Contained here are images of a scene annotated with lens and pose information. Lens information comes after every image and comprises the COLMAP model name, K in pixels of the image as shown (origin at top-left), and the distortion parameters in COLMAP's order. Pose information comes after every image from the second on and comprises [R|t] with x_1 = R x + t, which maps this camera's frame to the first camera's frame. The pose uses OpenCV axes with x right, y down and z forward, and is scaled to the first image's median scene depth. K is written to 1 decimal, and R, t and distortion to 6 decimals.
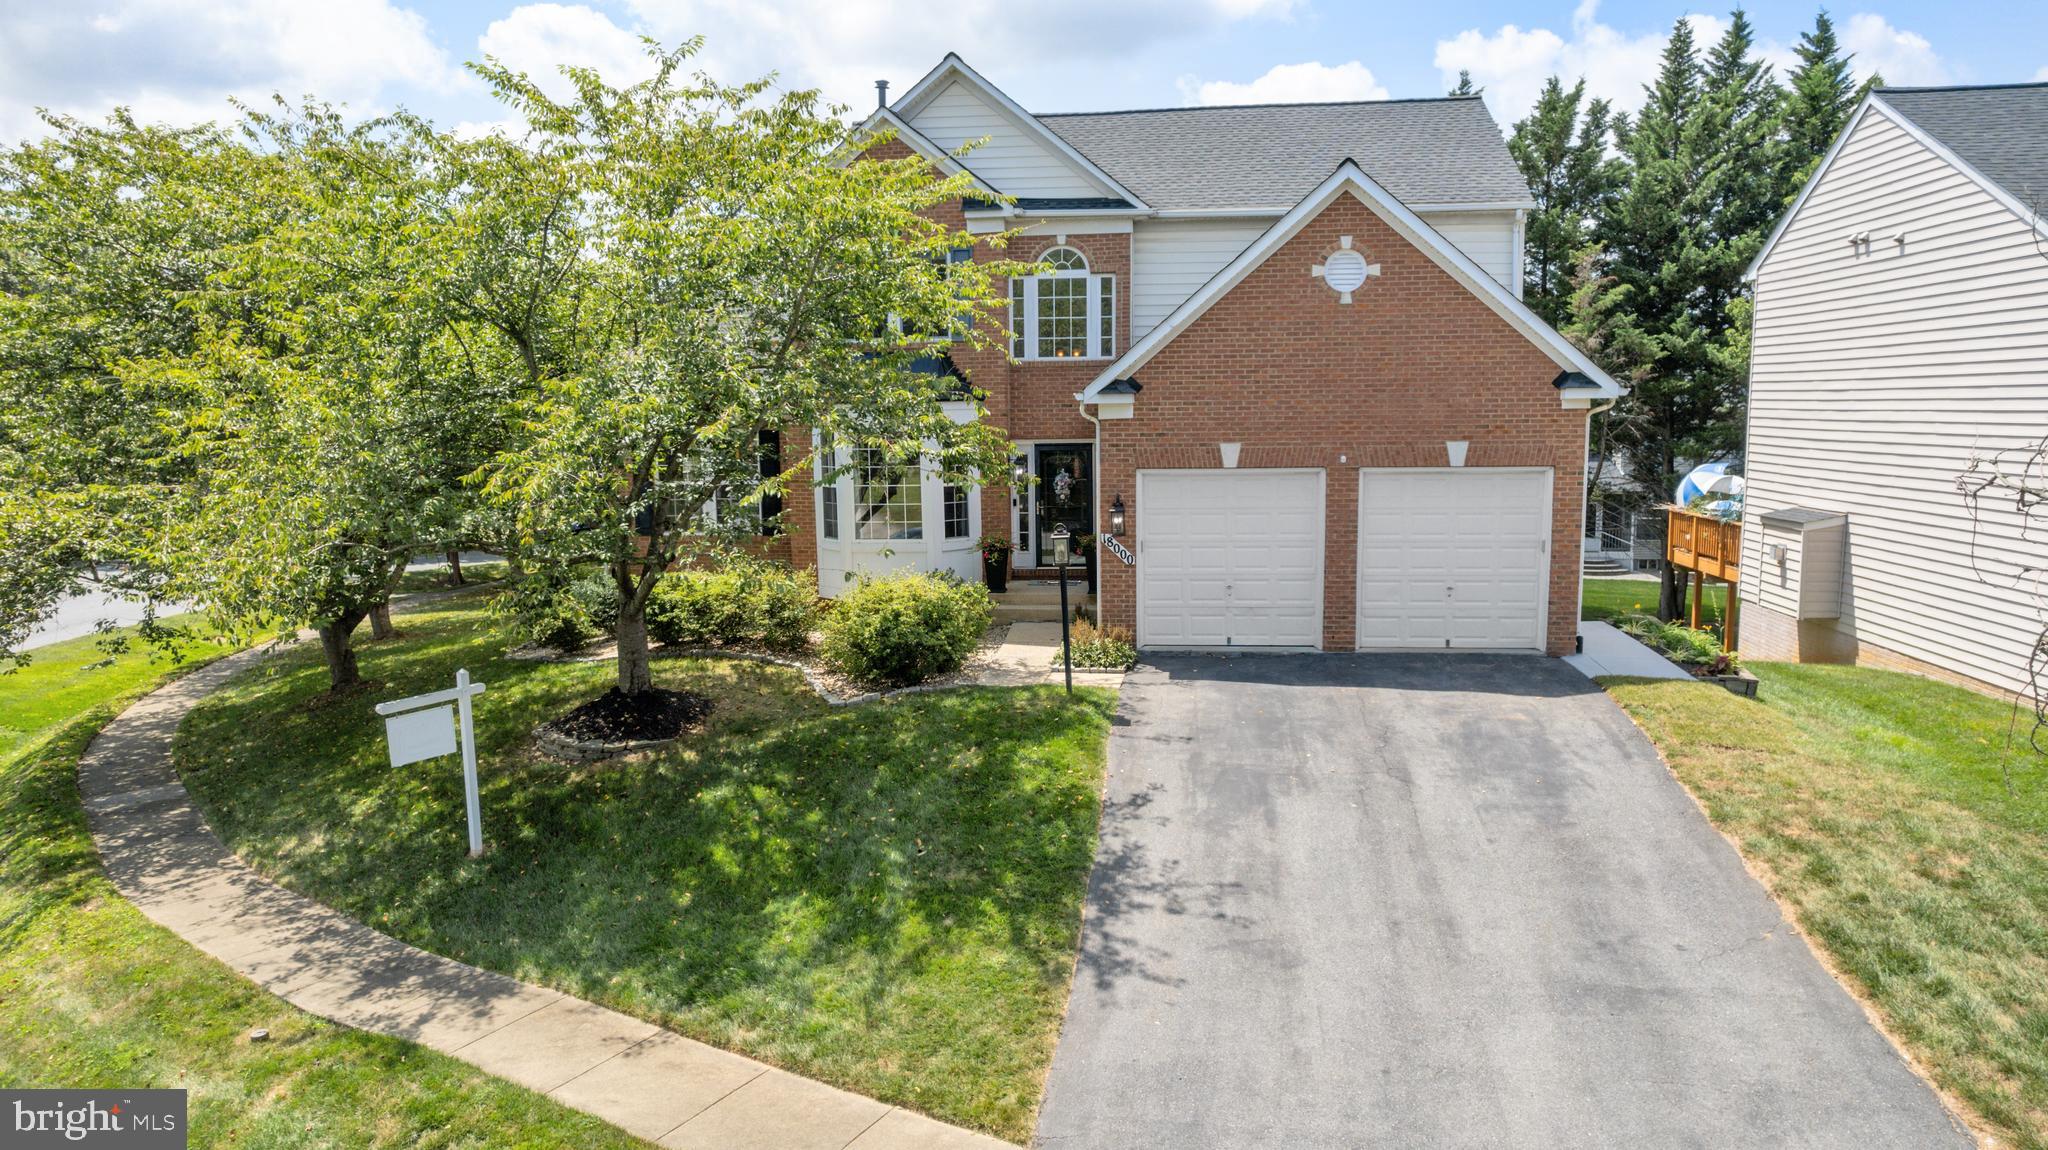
lens RADIAL K [[1289.3, 0, 1023.0], [0, 1289.3, 576.8], [0, 0, 1]] dist [-0.031942, 0.022970]
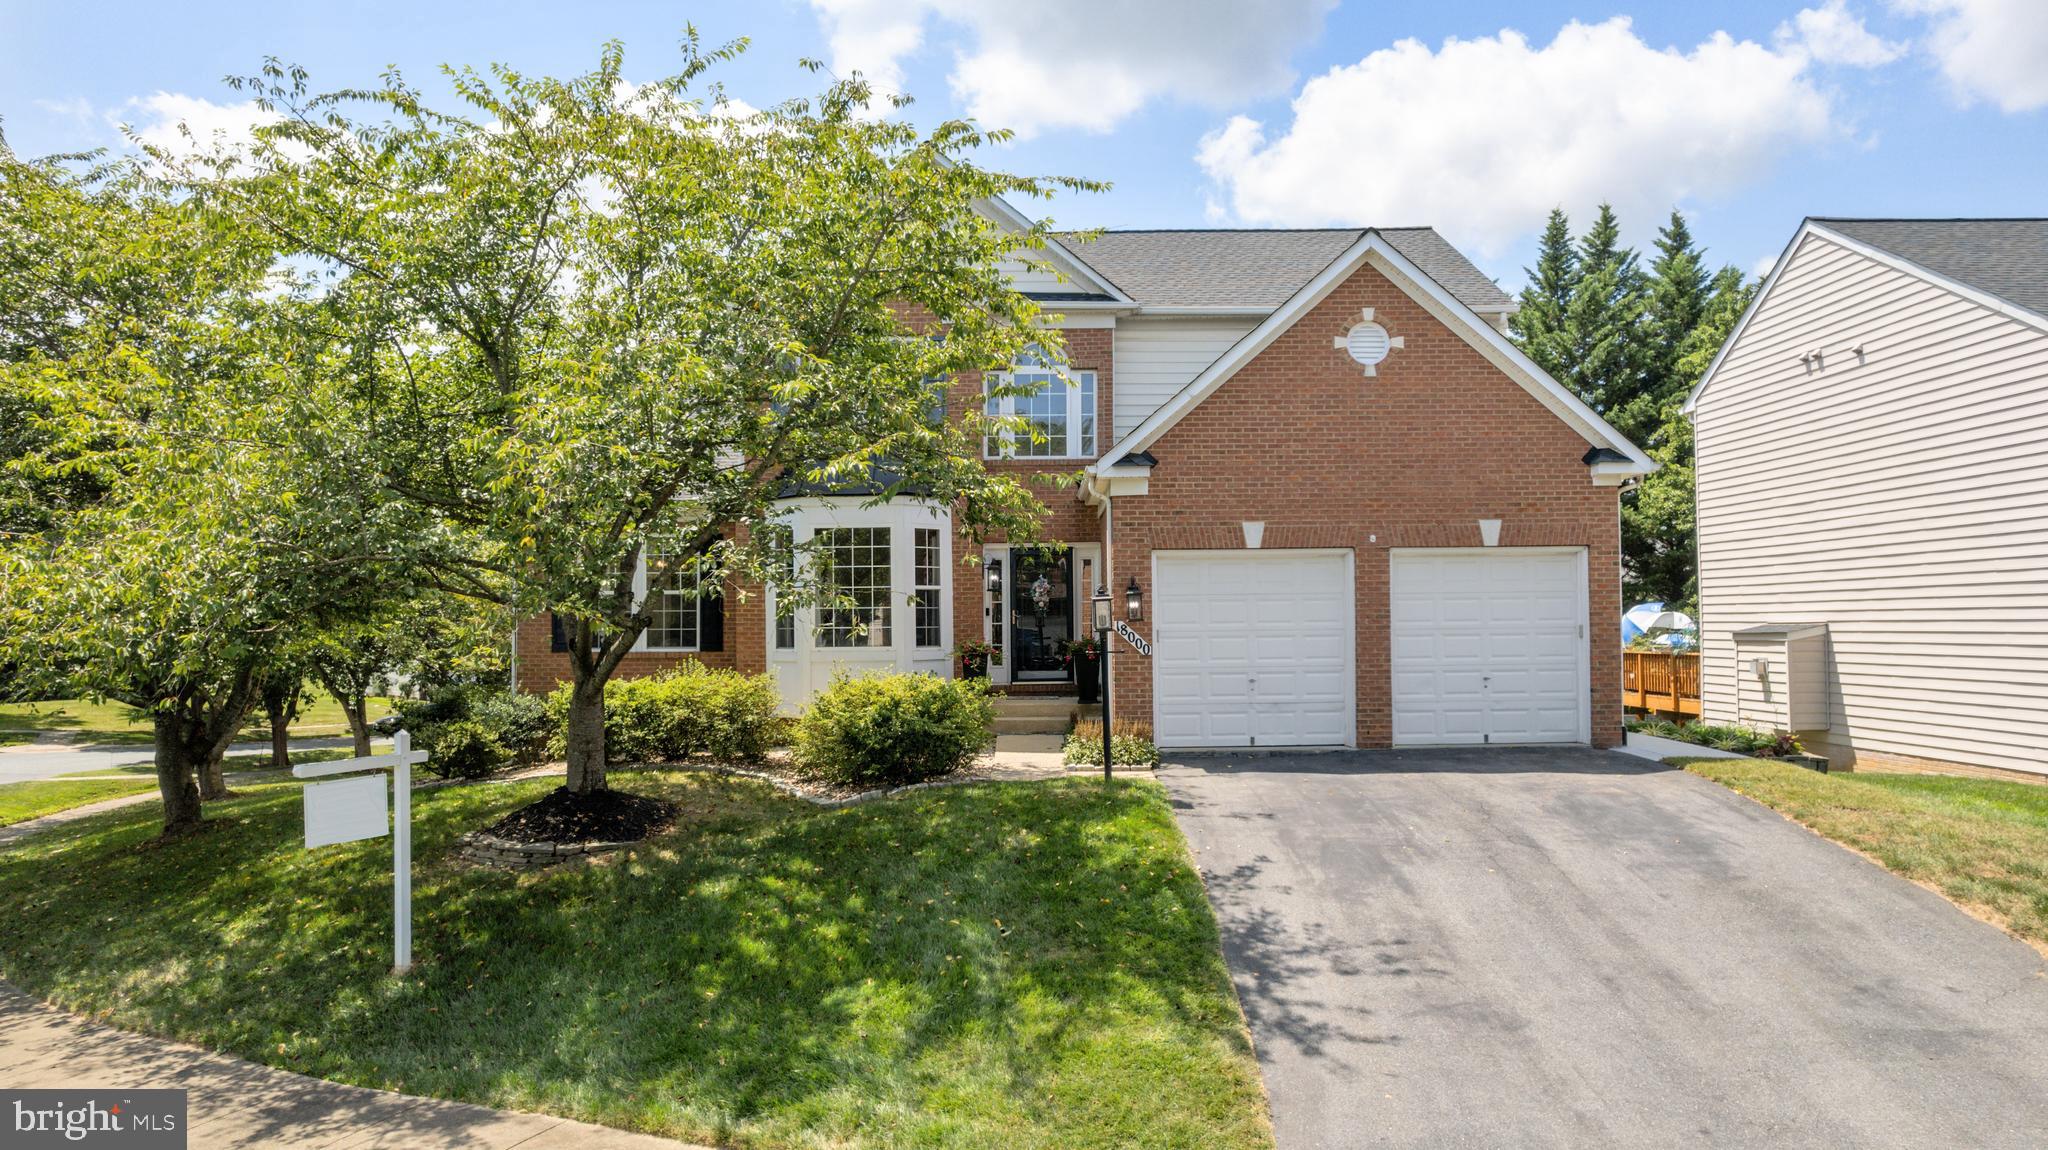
lens RADIAL K [[1289.3, 0, 1022.6], [0, 1289.3, 586.3], [0, 0, 1]] dist [-0.031942, 0.022970]
pose [[0.991834, 0.009854, 0.127151, -0.126496], [0.011291, 0.986310, -0.164515, 0.097050], [-0.127032, 0.164607, 0.978145, 0.124639]]
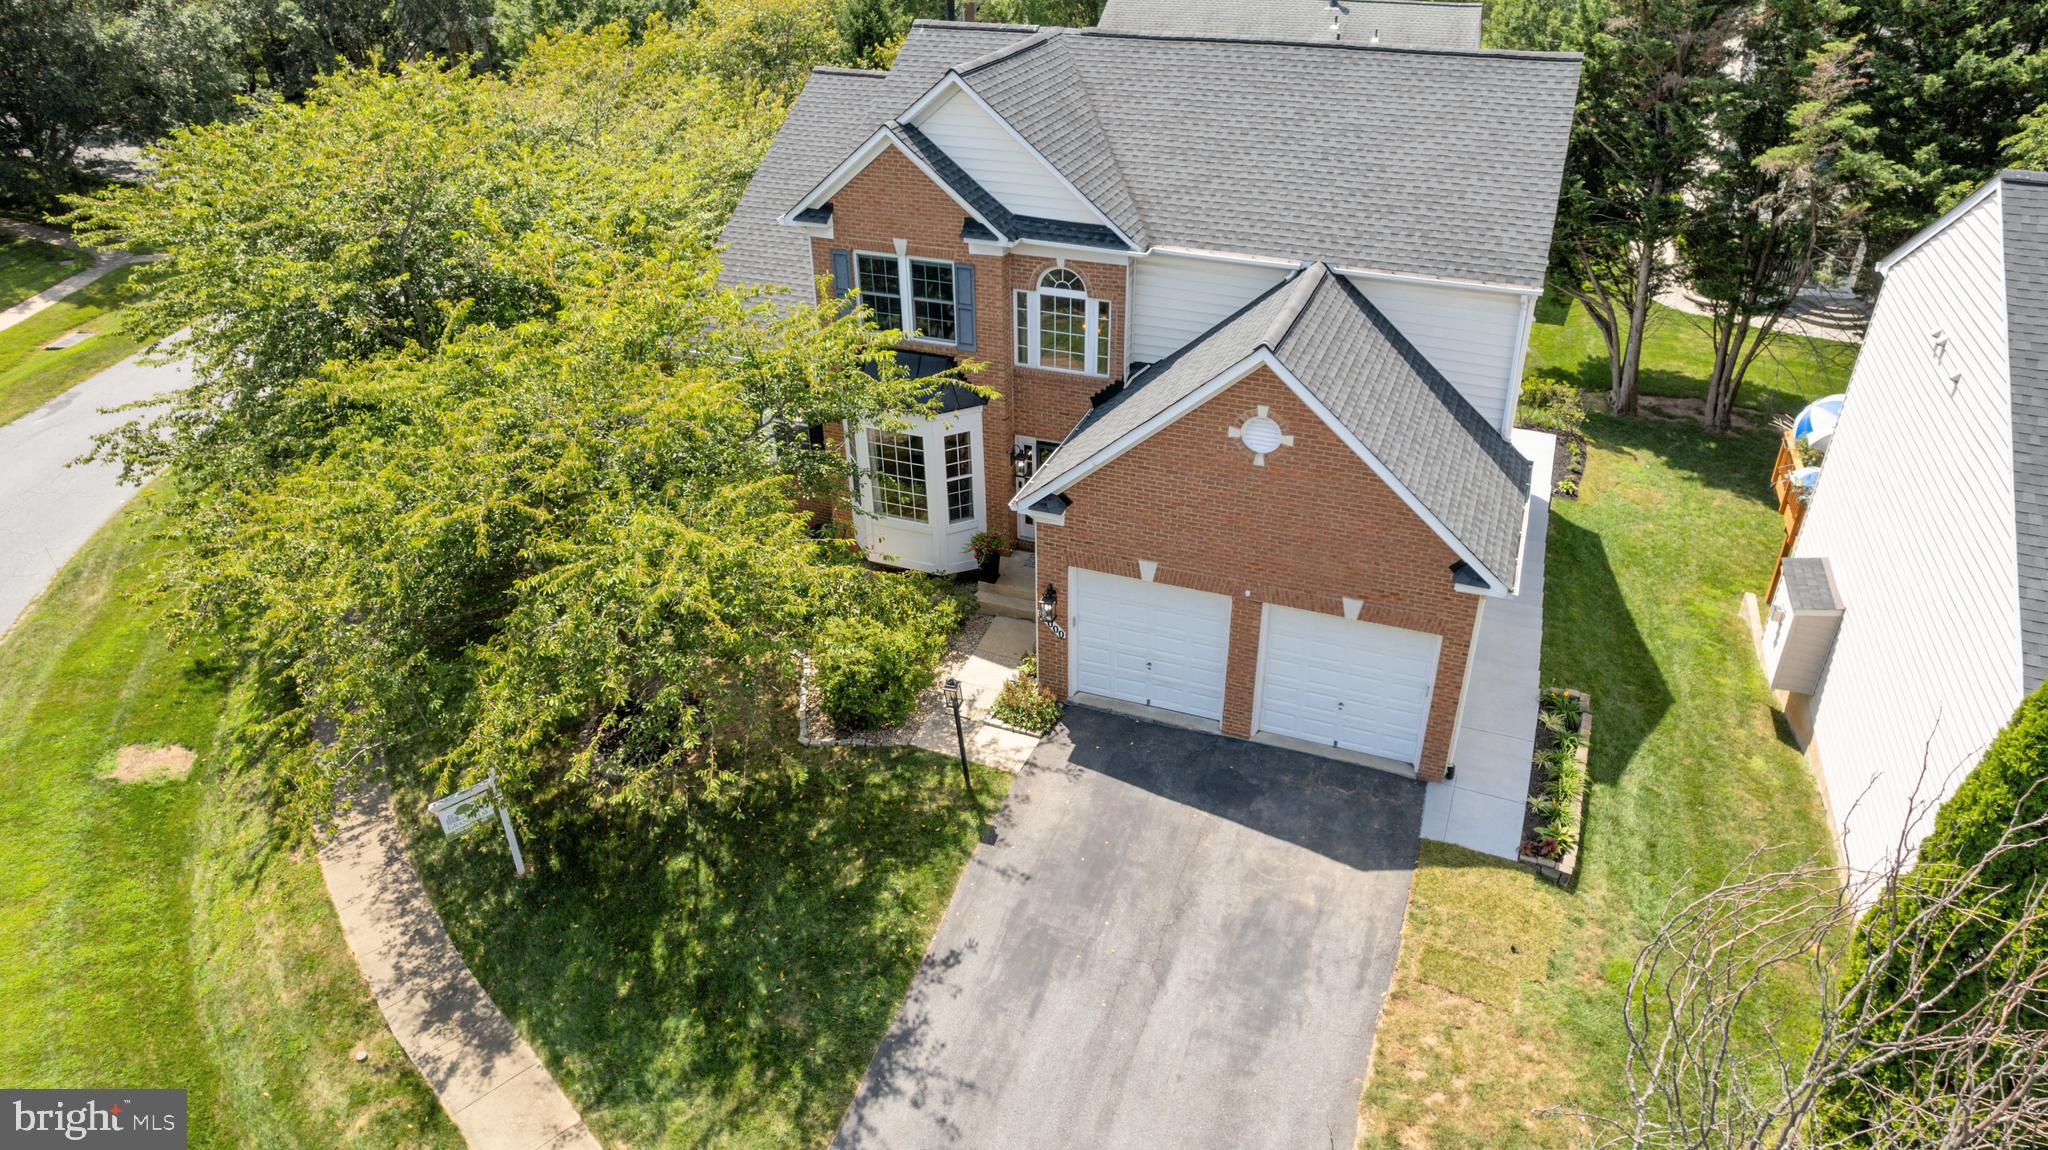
lens RADIAL K [[1289.3, 0, 1012.7], [0, 1289.3, 576.5], [0, 0, 1]] dist [-0.031942, 0.022970]
pose [[0.970028, 0.120695, -0.210900, 0.291769], [-0.026626, 0.915491, 0.401457, -0.545712], [0.241530, -0.383809, 0.891265, -0.000691]]
